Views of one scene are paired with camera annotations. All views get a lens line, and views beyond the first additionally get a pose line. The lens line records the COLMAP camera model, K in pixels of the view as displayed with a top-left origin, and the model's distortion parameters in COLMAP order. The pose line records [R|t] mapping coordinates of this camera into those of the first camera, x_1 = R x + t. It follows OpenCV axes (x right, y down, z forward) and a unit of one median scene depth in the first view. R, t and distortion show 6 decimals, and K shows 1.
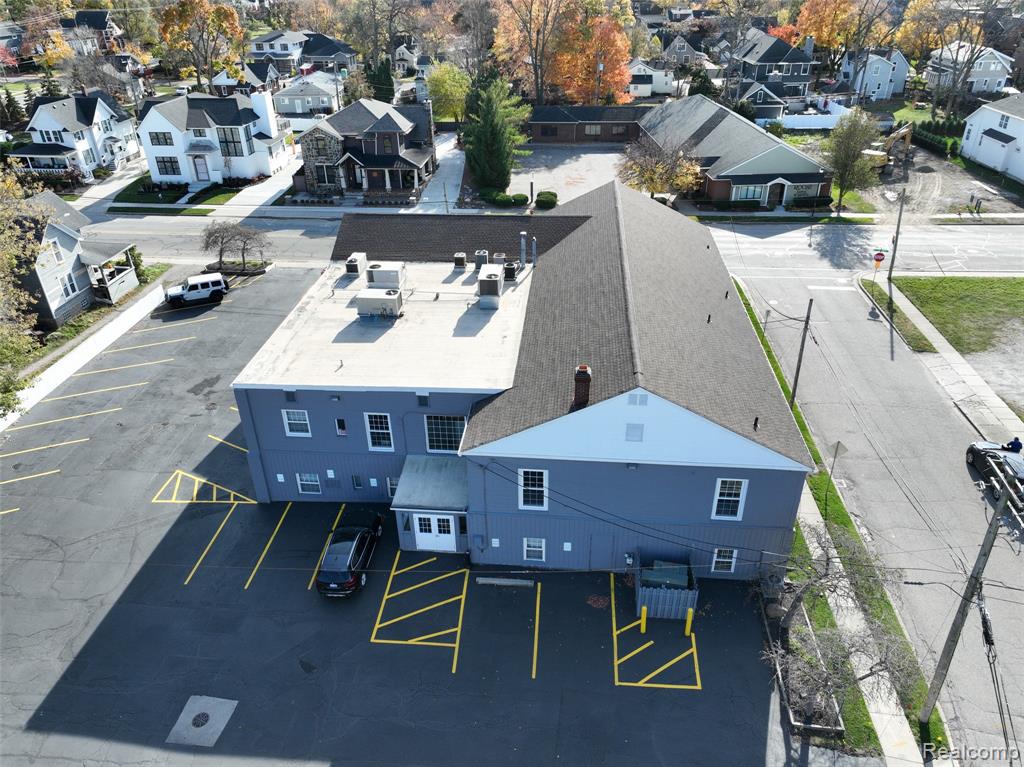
lens RADIAL K [[720.9, 0, 514.2], [0, 720.9, 377.7], [0, 0, 1]] dist [0.004070, 0.010123]
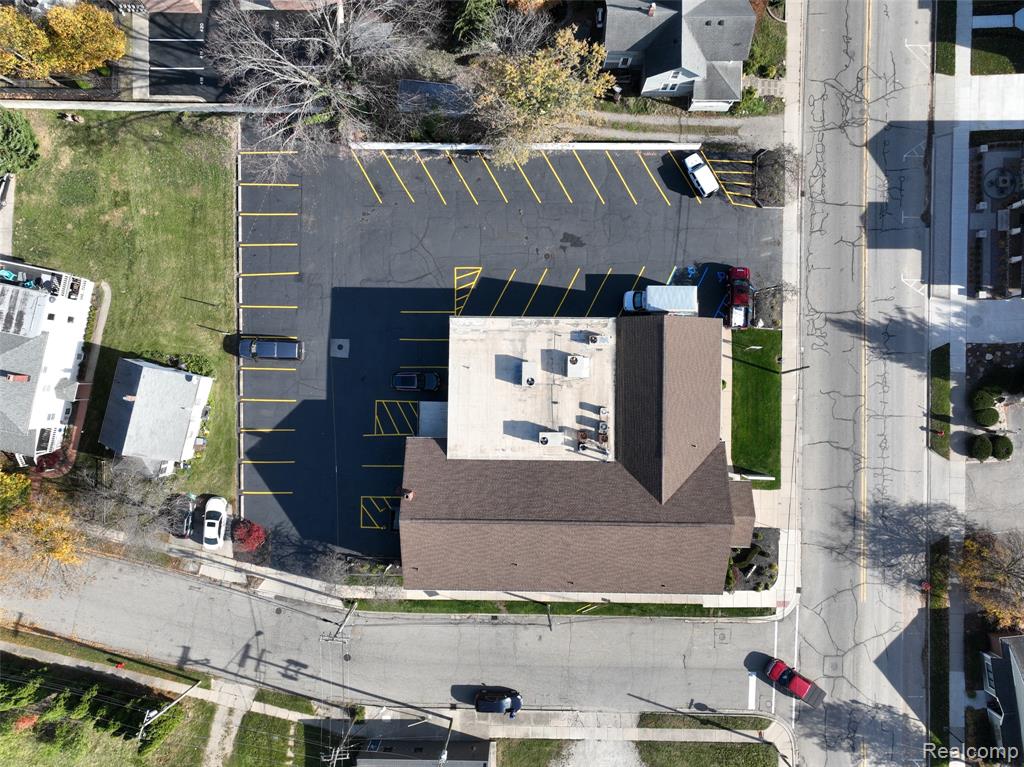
lens RADIAL K [[720.9, 0, 514.2], [0, 720.9, 377.7], [0, 0, 1]] dist [0.004070, 0.010123]
pose [[0.078638, 0.996897, 0.003585, -0.135165], [-0.486005, 0.035197, 0.873247, -1.125895], [0.870411, -0.070413, 0.487265, 0.108143]]
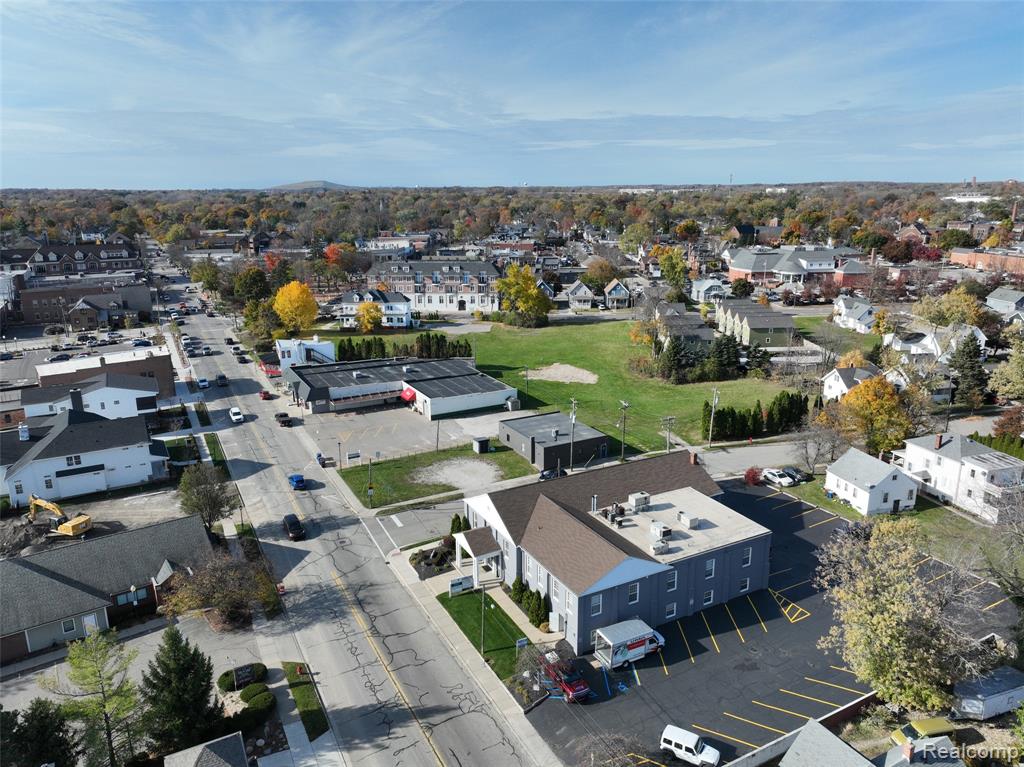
lens RADIAL K [[720.9, 0, 514.2], [0, 720.9, 377.7], [0, 0, 1]] dist [0.004070, 0.010123]
pose [[-0.548908, -0.190044, 0.813992, -1.087809], [0.433091, 0.768245, 0.471414, -1.146357], [-0.714935, 0.611296, -0.339390, 1.300338]]
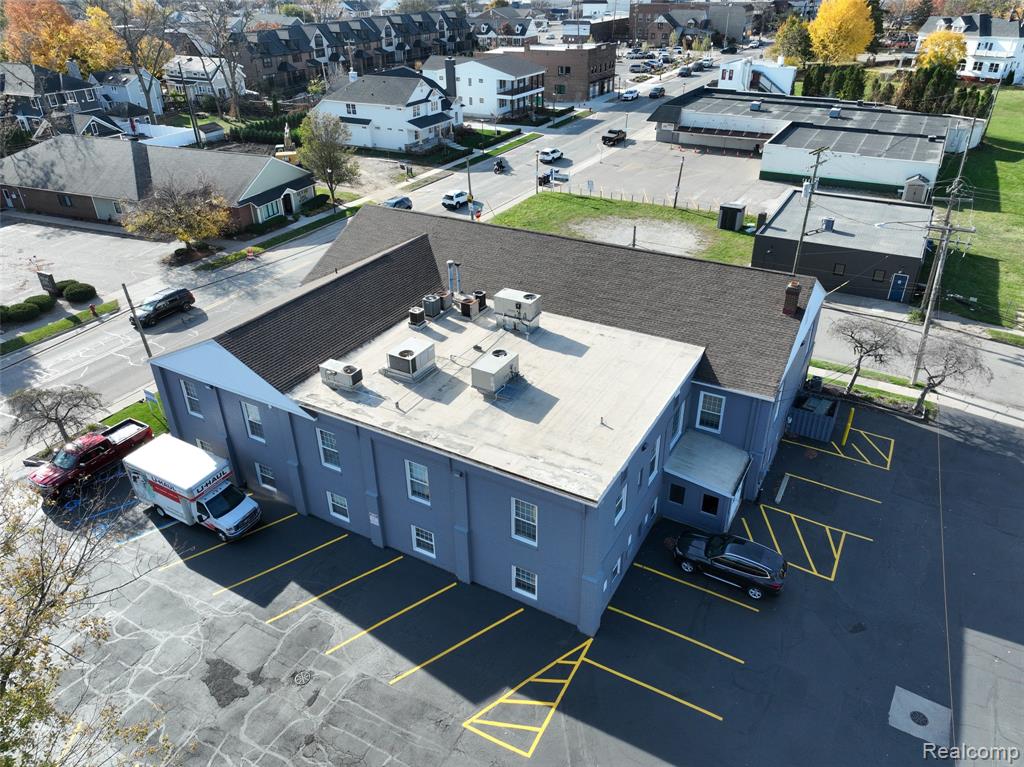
lens RADIAL K [[720.9, 0, 514.2], [0, 720.9, 377.7], [0, 0, 1]] dist [0.004070, 0.010123]
pose [[0.412085, -0.442982, 0.796212, -0.615534], [0.461789, 0.854851, 0.236605, -0.206442], [-0.785454, 0.270180, 0.556835, 0.373442]]
